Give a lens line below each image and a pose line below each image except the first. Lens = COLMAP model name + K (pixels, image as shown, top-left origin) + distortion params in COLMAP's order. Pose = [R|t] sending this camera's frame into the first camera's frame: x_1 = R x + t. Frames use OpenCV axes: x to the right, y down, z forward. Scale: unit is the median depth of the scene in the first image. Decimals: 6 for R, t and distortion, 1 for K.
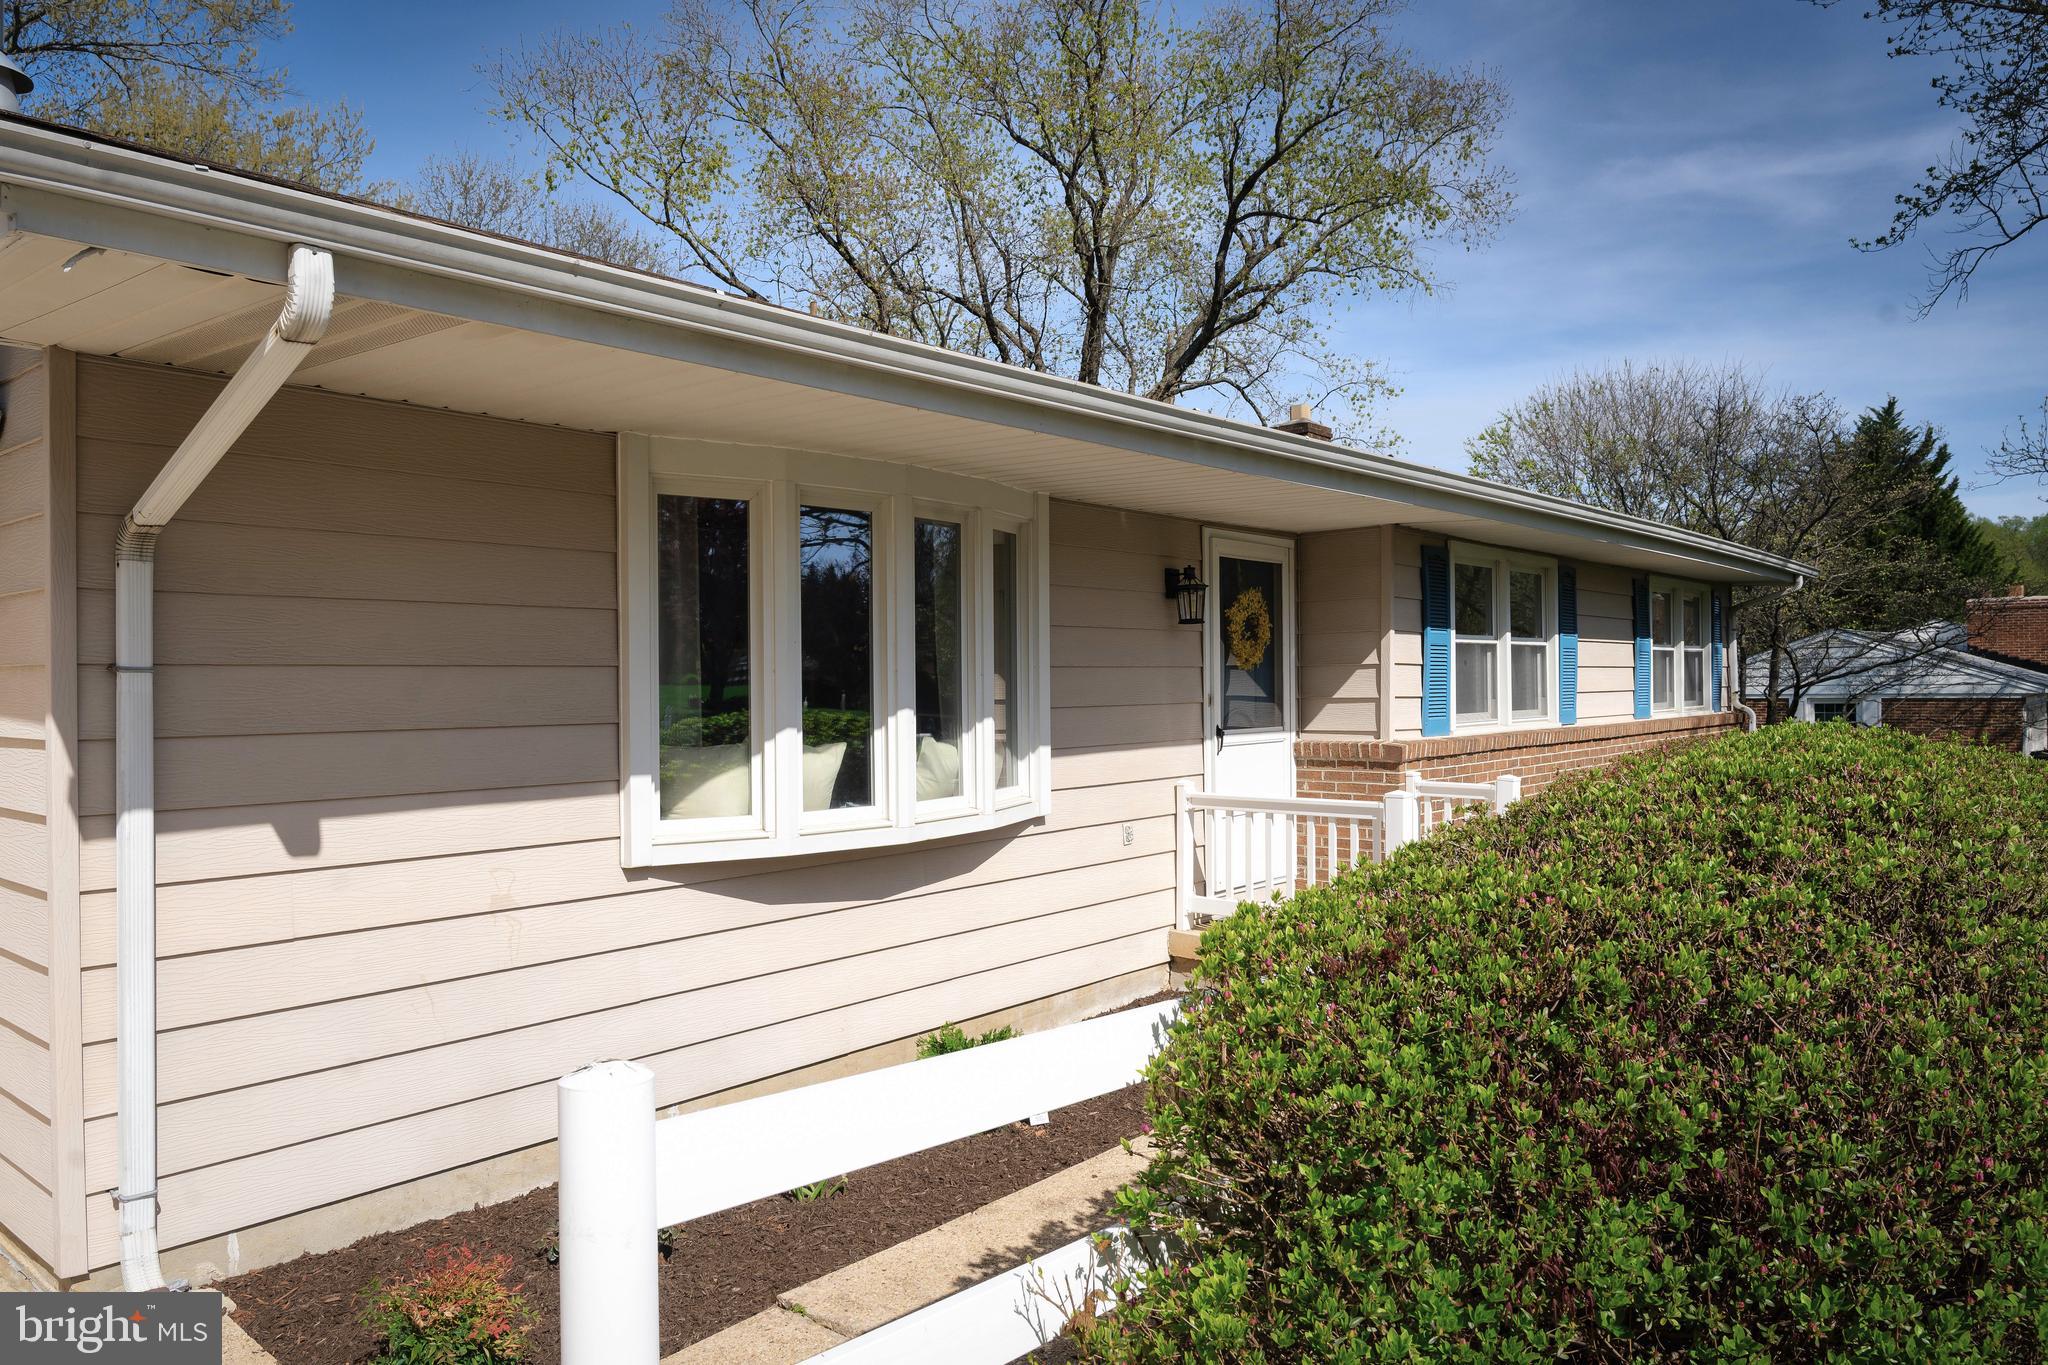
lens RADIAL K [[1391.0, 0, 1024.0], [0, 1391.0, 682.5], [0, 0, 1]] dist [0.029686, 0.000876]
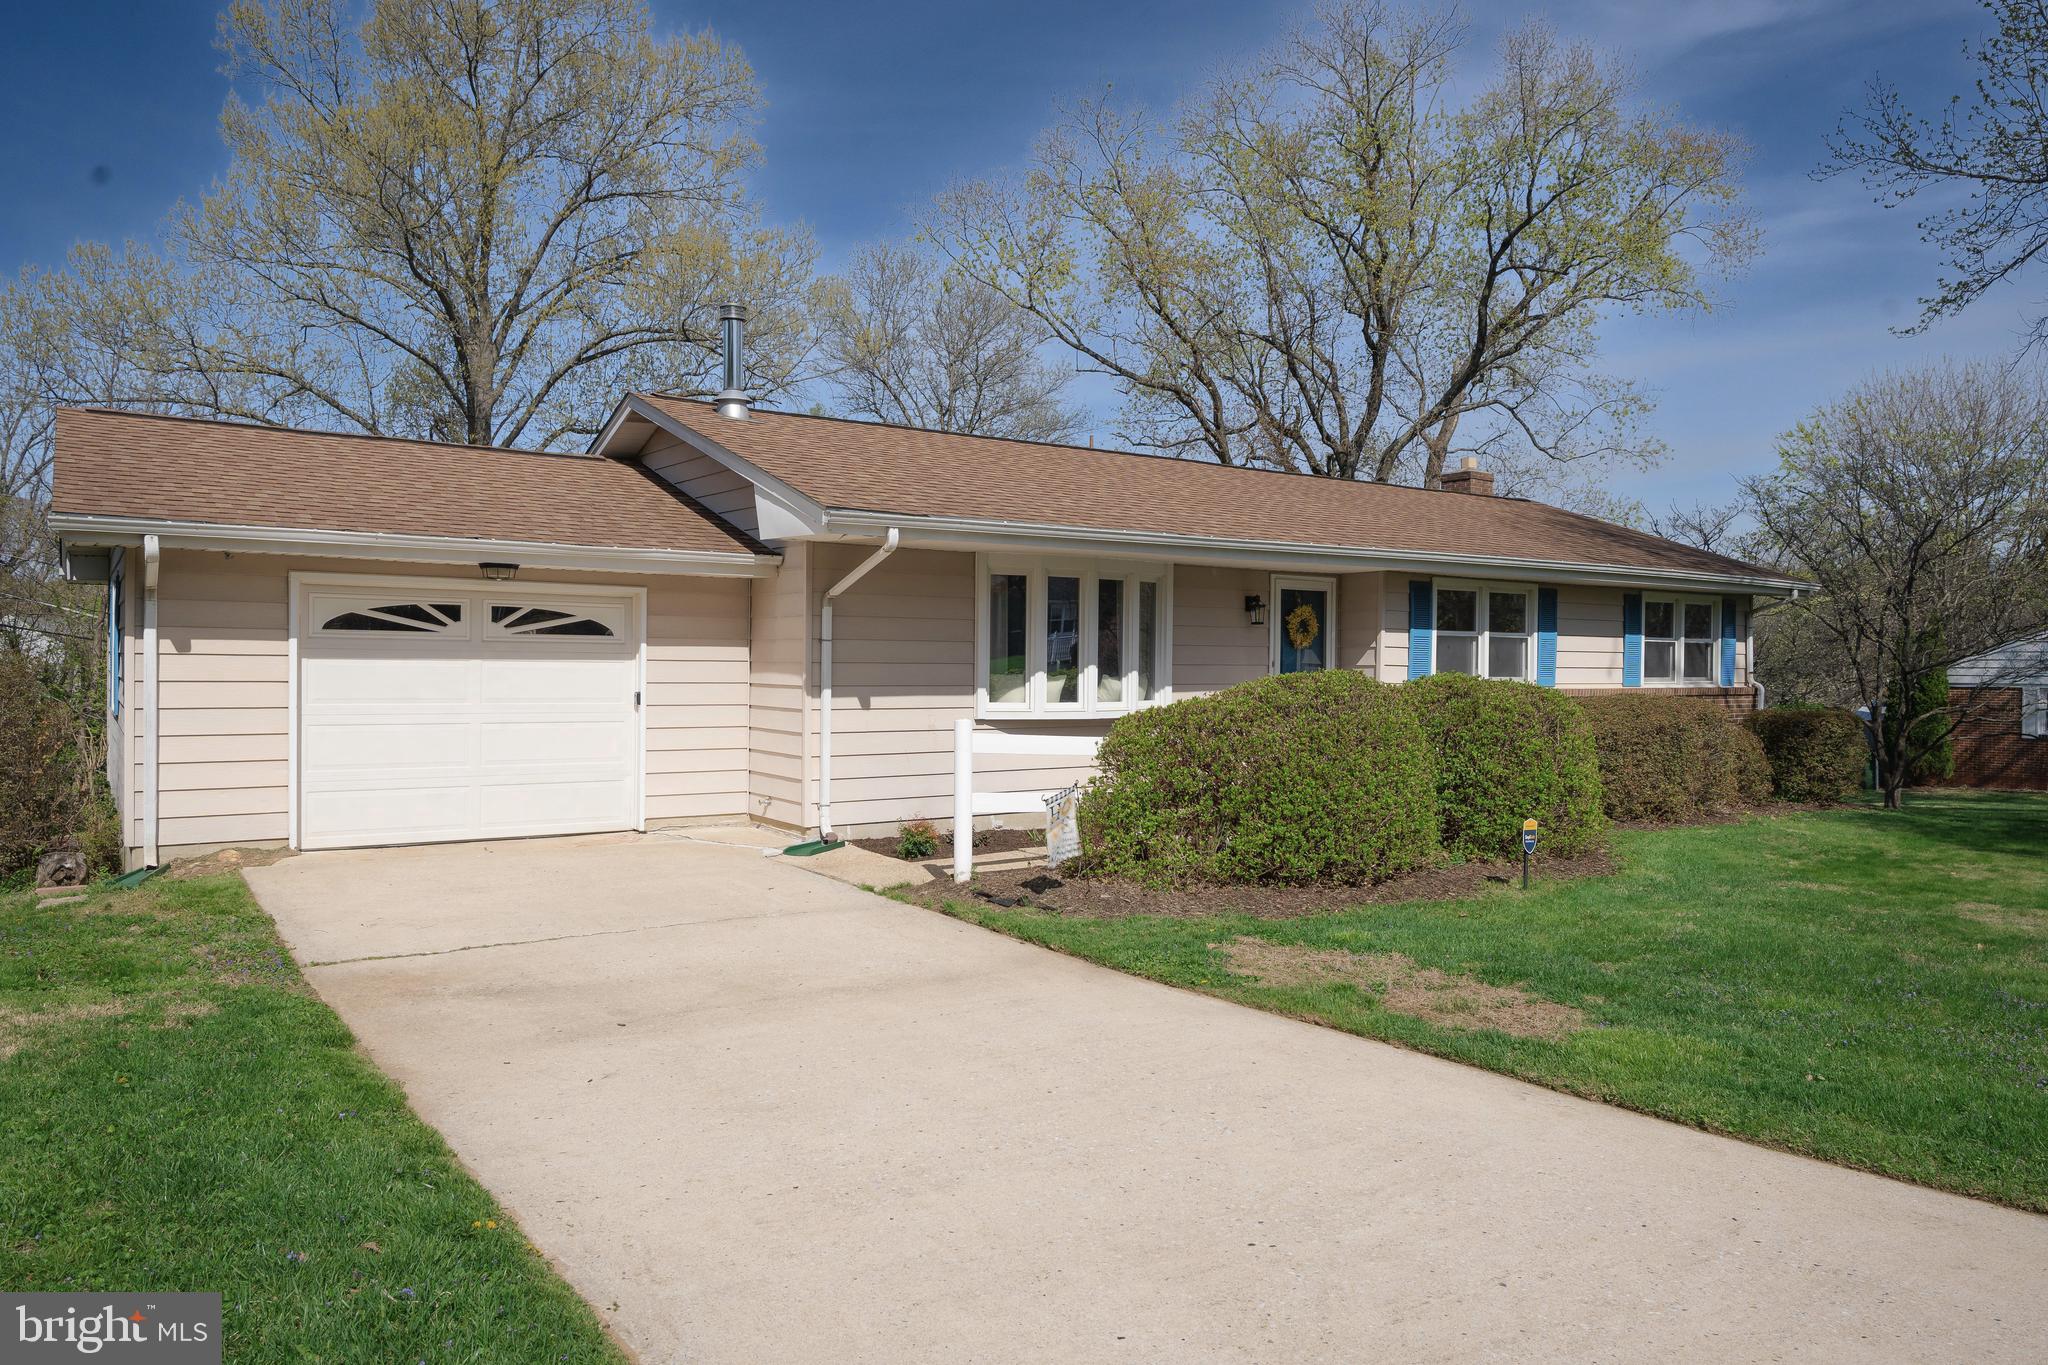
lens RADIAL K [[1615.0, 0, 1024.0], [0, 1615.0, 682.5], [0, 0, 1]] dist [-0.001250, 0.002822]
pose [[0.963752, 0.021441, -0.265935, 0.367667], [-0.018572, 0.999739, 0.013298, 0.013834], [0.266151, -0.007878, 0.963899, -1.149018]]
